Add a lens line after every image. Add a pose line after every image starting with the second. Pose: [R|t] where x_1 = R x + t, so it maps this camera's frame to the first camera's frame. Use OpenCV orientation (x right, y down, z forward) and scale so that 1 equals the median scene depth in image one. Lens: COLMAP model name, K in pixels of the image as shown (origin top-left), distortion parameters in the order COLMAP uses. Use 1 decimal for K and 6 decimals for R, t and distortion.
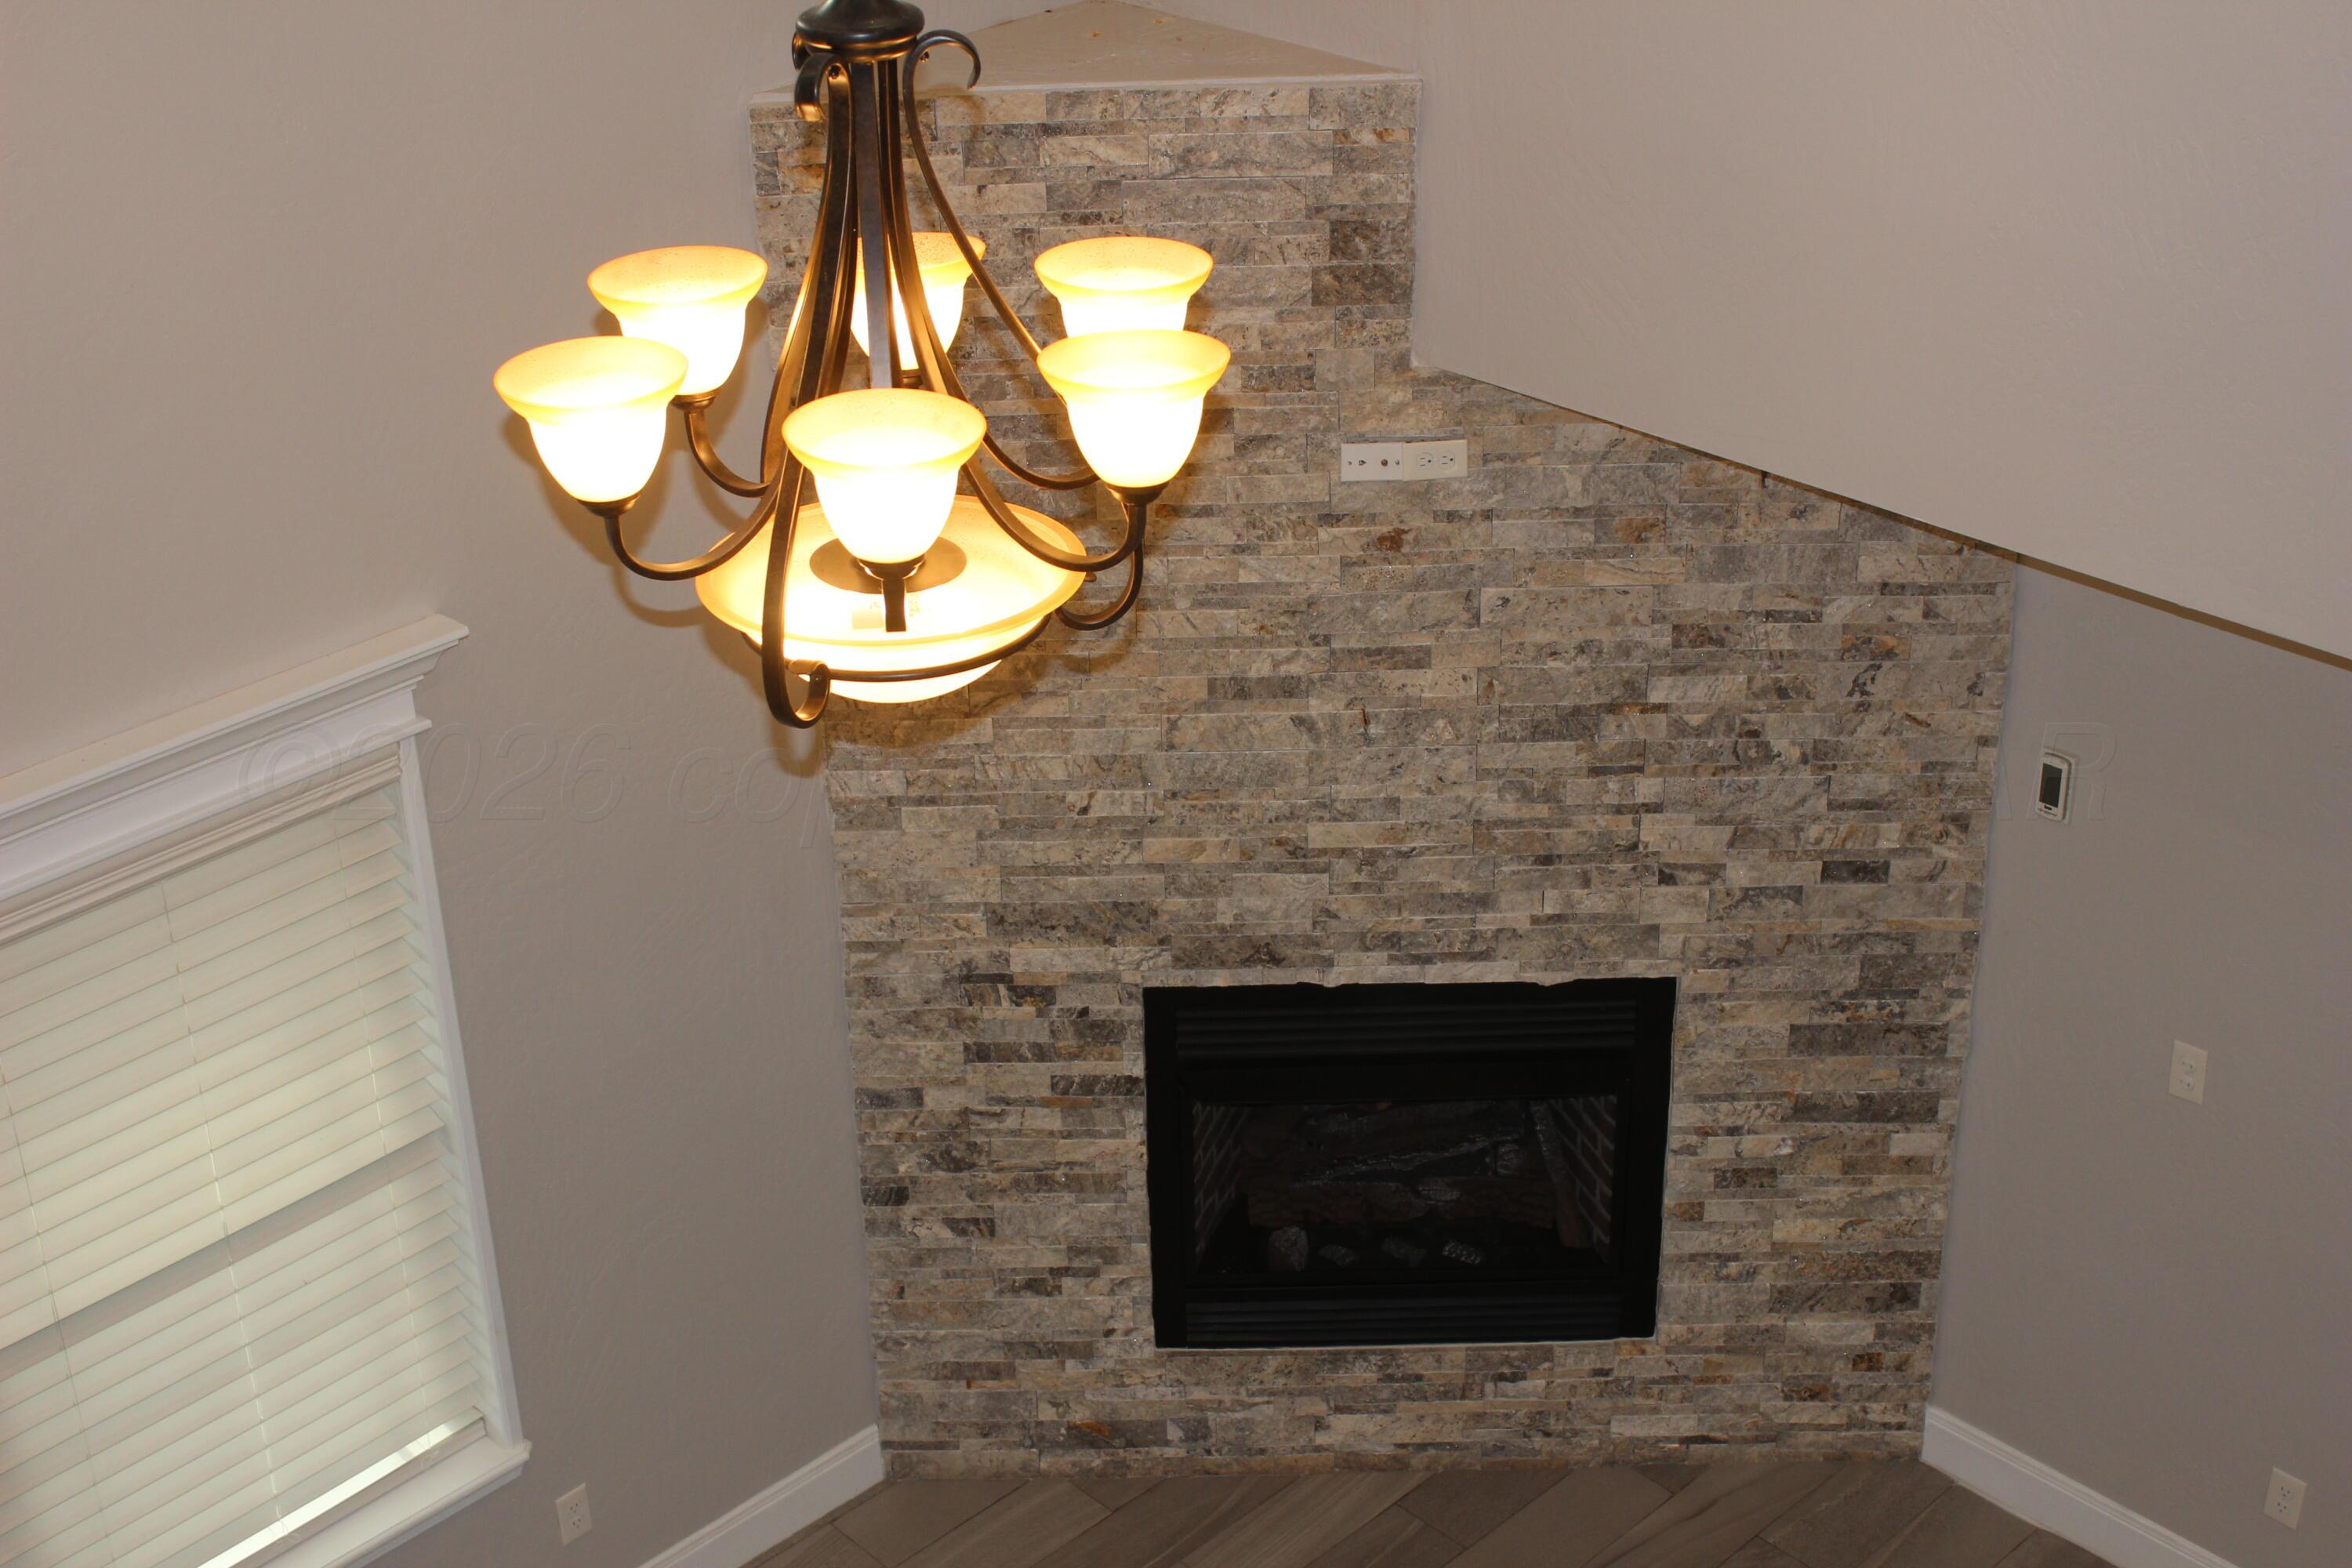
lens RADIAL K [[3167.4, 0, 1176.0], [0, 3167.4, 784.0], [0, 0, 1]] dist [-0.073805, 0.141973]
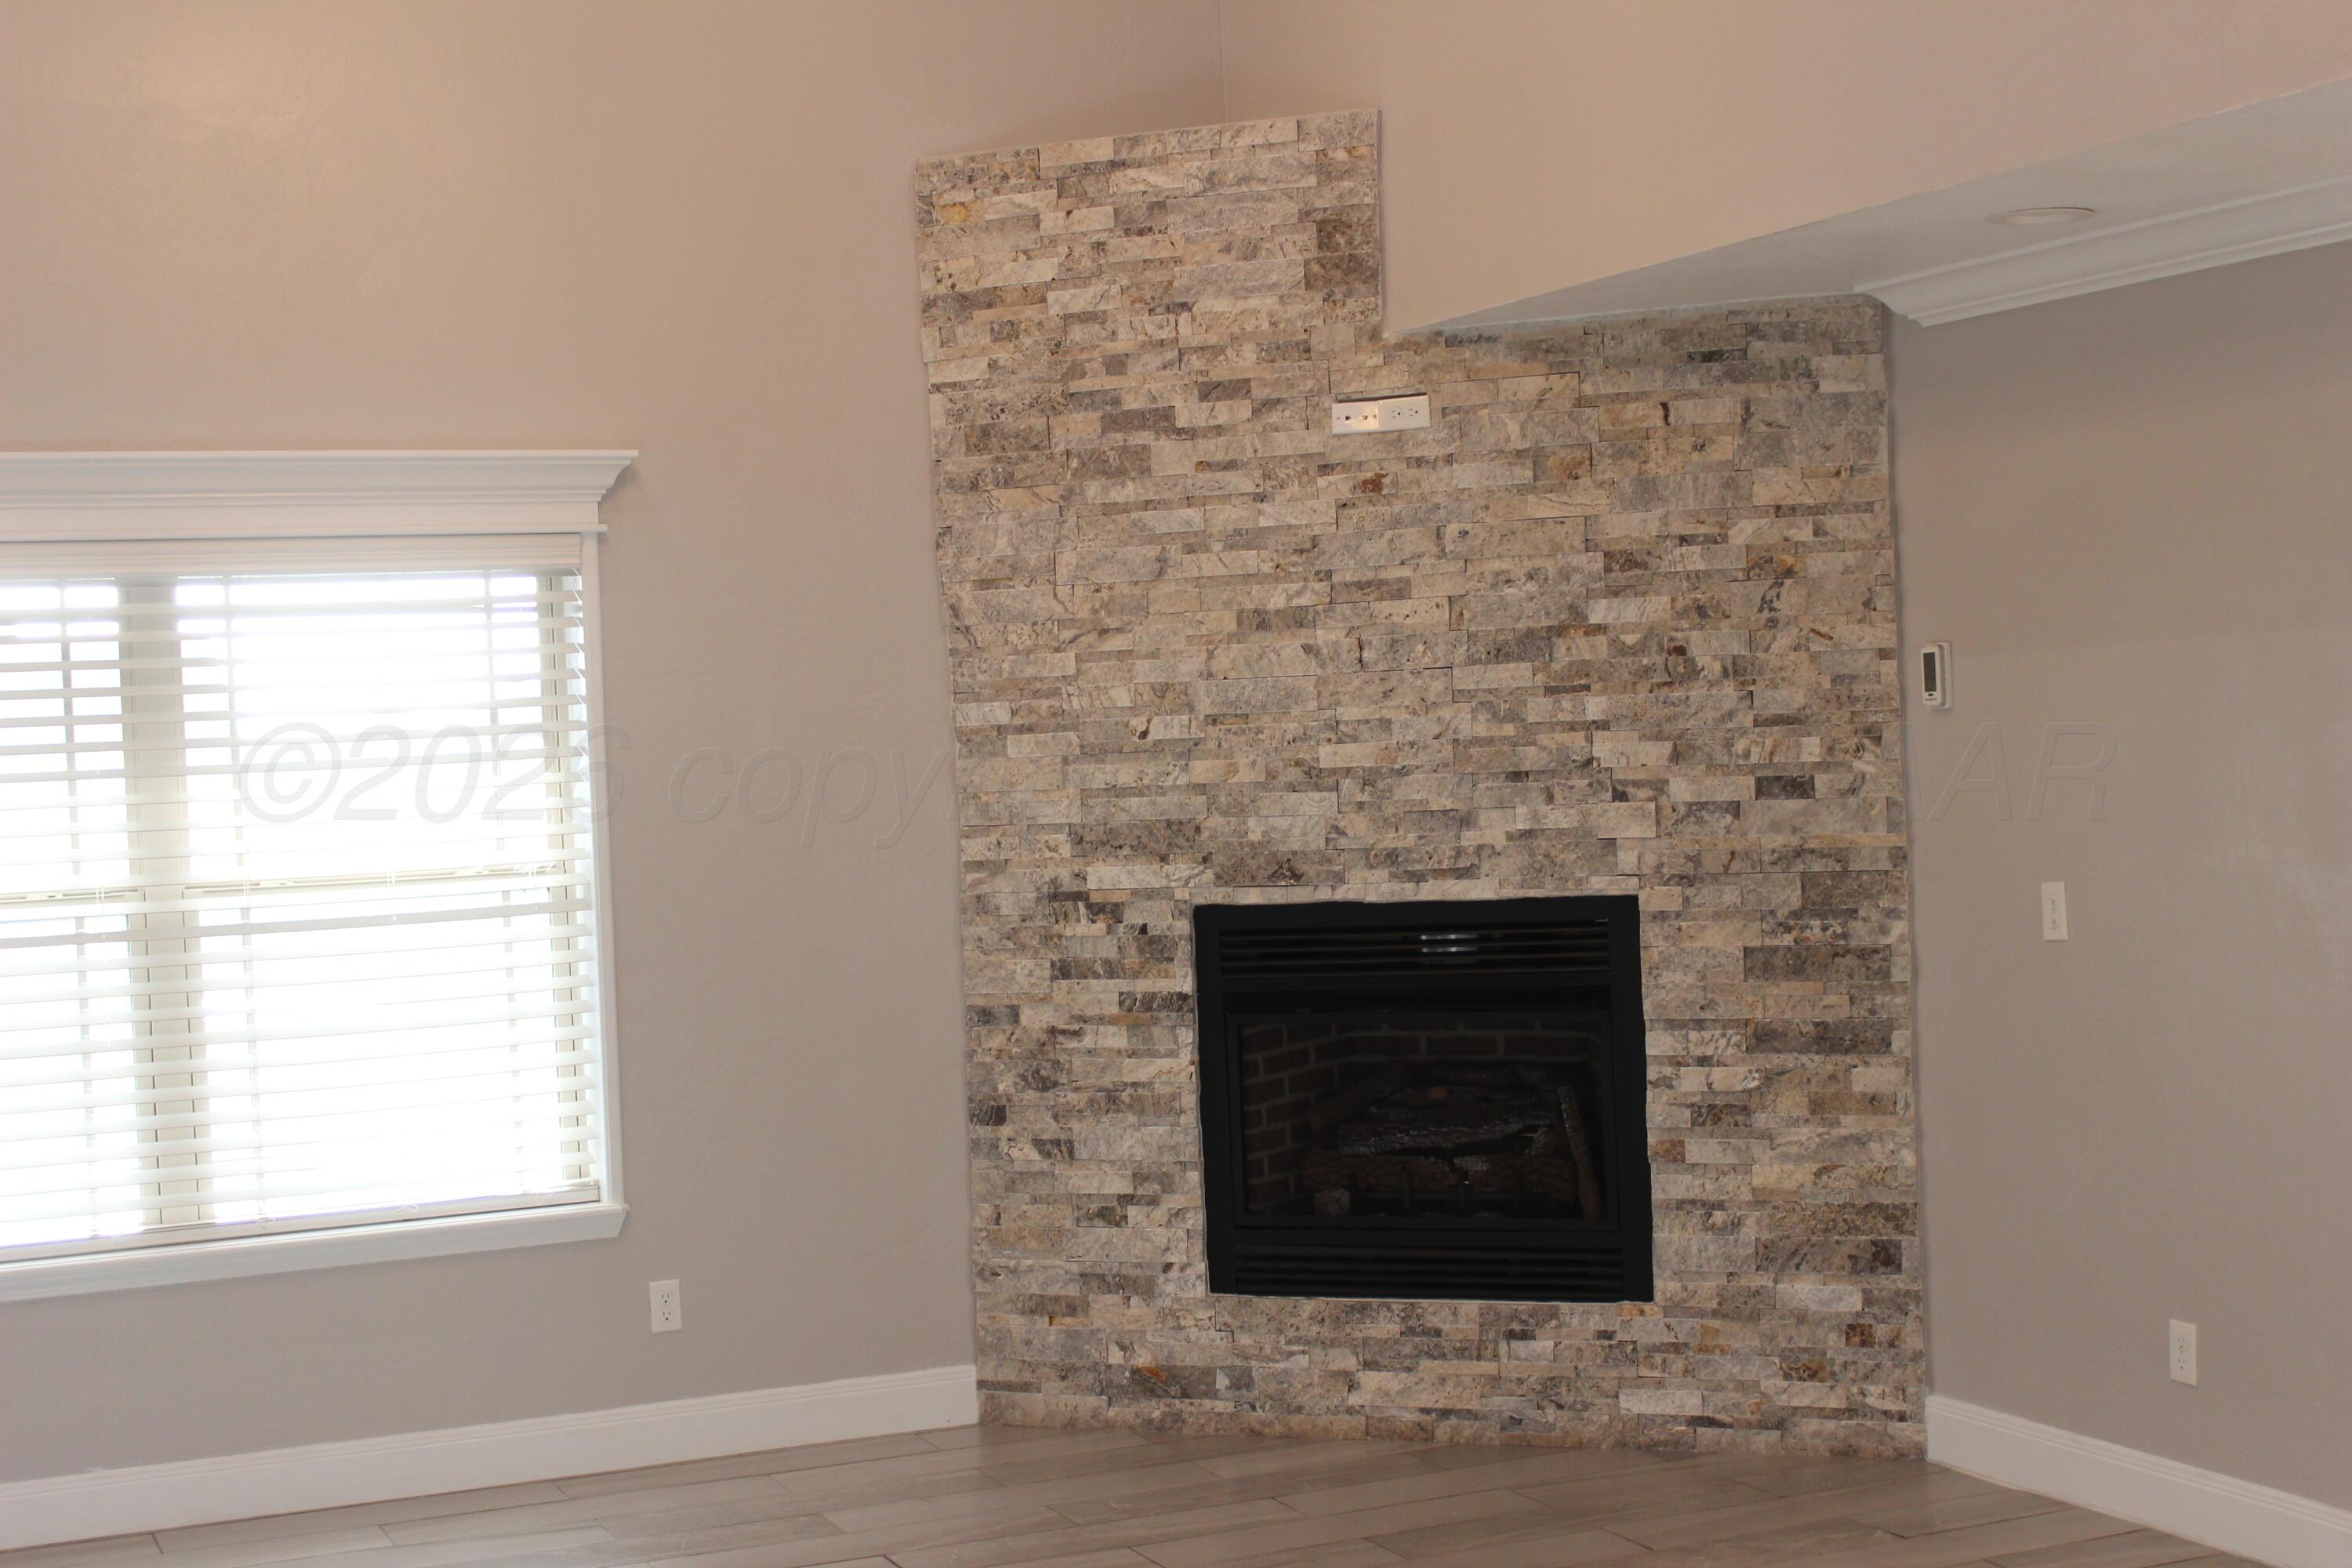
lens RADIAL K [[3167.4, 0, 1176.0], [0, 3167.4, 784.0], [0, 0, 1]] dist [-0.073805, 0.141973]
pose [[0.935842, -0.012248, -0.352208, 0.403531], [-0.150307, 0.890069, -0.430331, 0.536906], [0.318760, 0.455661, 0.831123, -0.003970]]
